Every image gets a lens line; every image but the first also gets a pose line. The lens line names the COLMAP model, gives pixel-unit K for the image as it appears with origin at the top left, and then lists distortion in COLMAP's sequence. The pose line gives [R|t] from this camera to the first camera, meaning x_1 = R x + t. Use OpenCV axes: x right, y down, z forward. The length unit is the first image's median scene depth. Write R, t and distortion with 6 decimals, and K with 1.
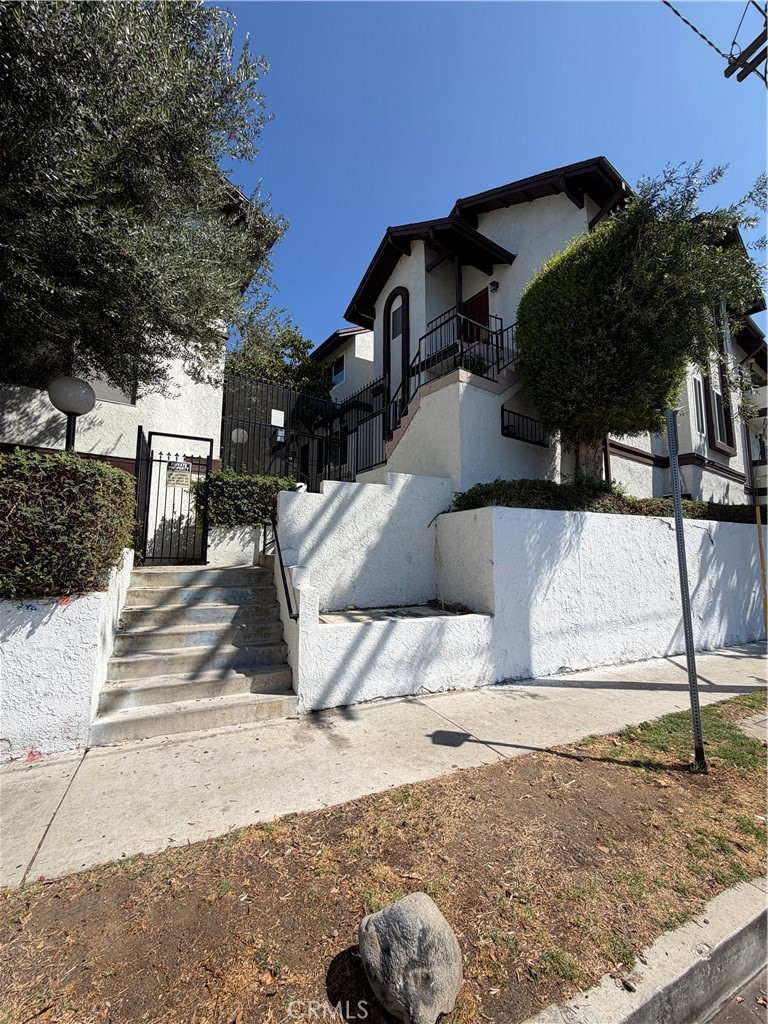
lens RADIAL K [[409.6, 0, 383.9], [0, 409.6, 509.6], [0, 0, 1]] dist [-0.000947, 0.000772]
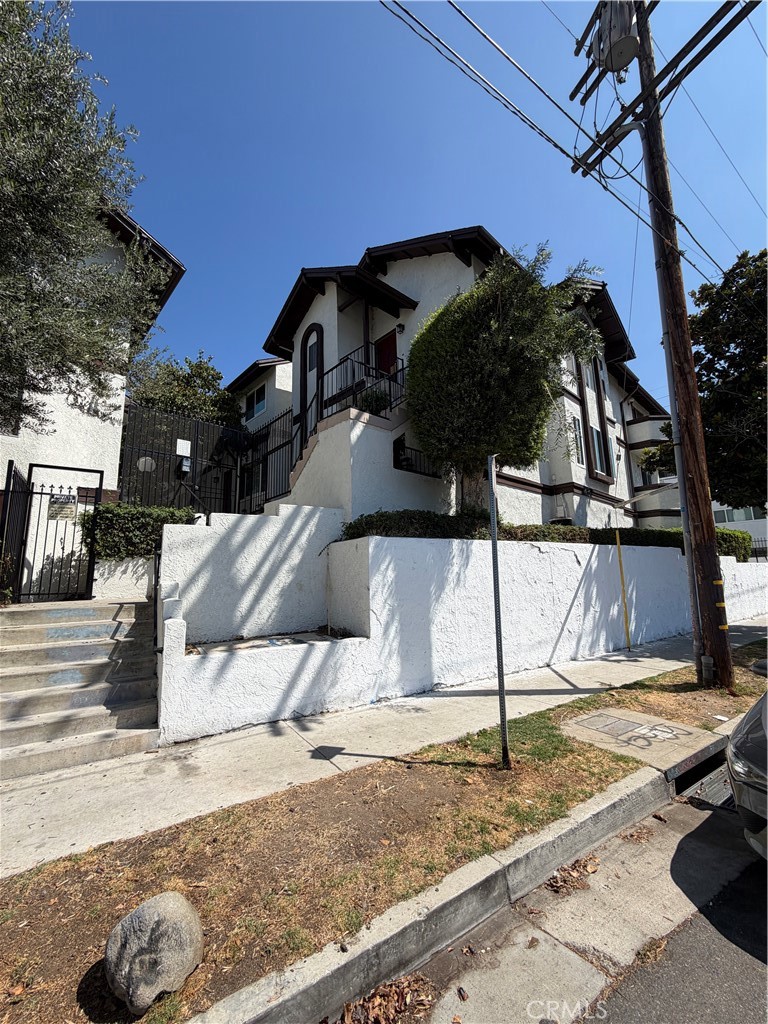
lens RADIAL K [[408.8, 0, 380.7], [0, 408.8, 510.7], [0, 0, 1]] dist [0.000103, -0.000002]
pose [[0.991438, -0.007742, 0.130352, 0.127912], [0.014579, 0.998562, -0.051585, -0.016409], [-0.129765, 0.053043, 0.990125, -0.065771]]
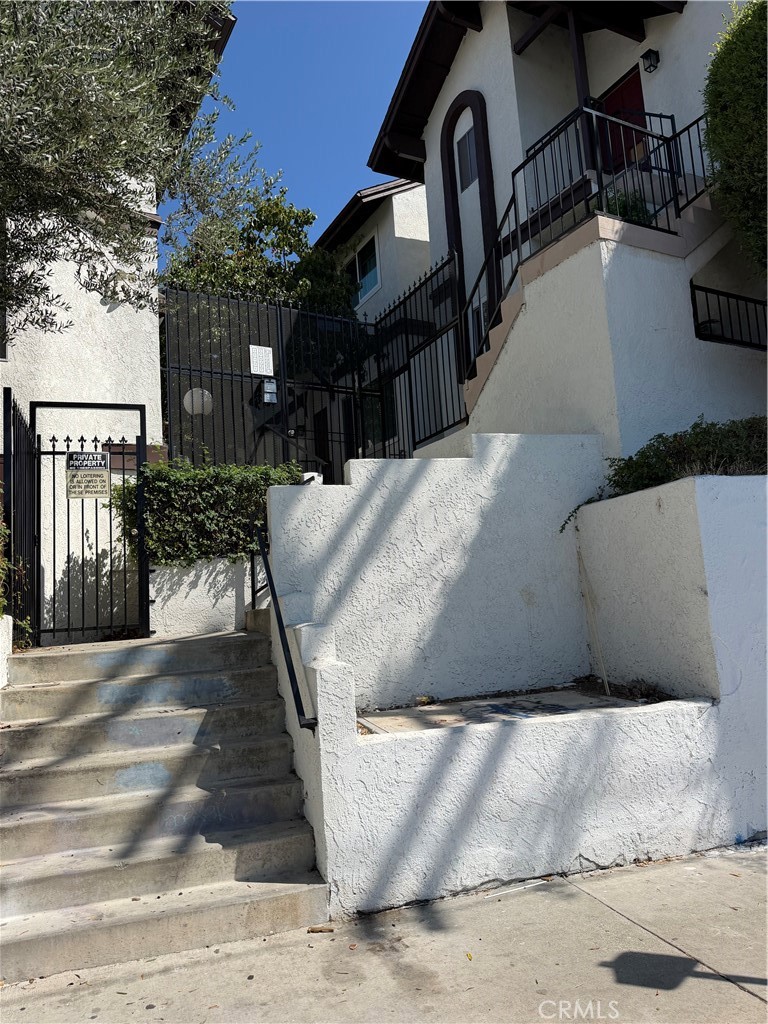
lens RADIAL K [[737.9, 0, 384.8], [0, 737.9, 513.5], [0, 0, 1]] dist [0.092364, -0.137181]
pose [[0.989243, -0.085669, -0.118572, 0.003056], [0.083918, 0.996278, -0.019693, 0.018692], [0.119818, 0.009531, 0.992750, 0.062709]]
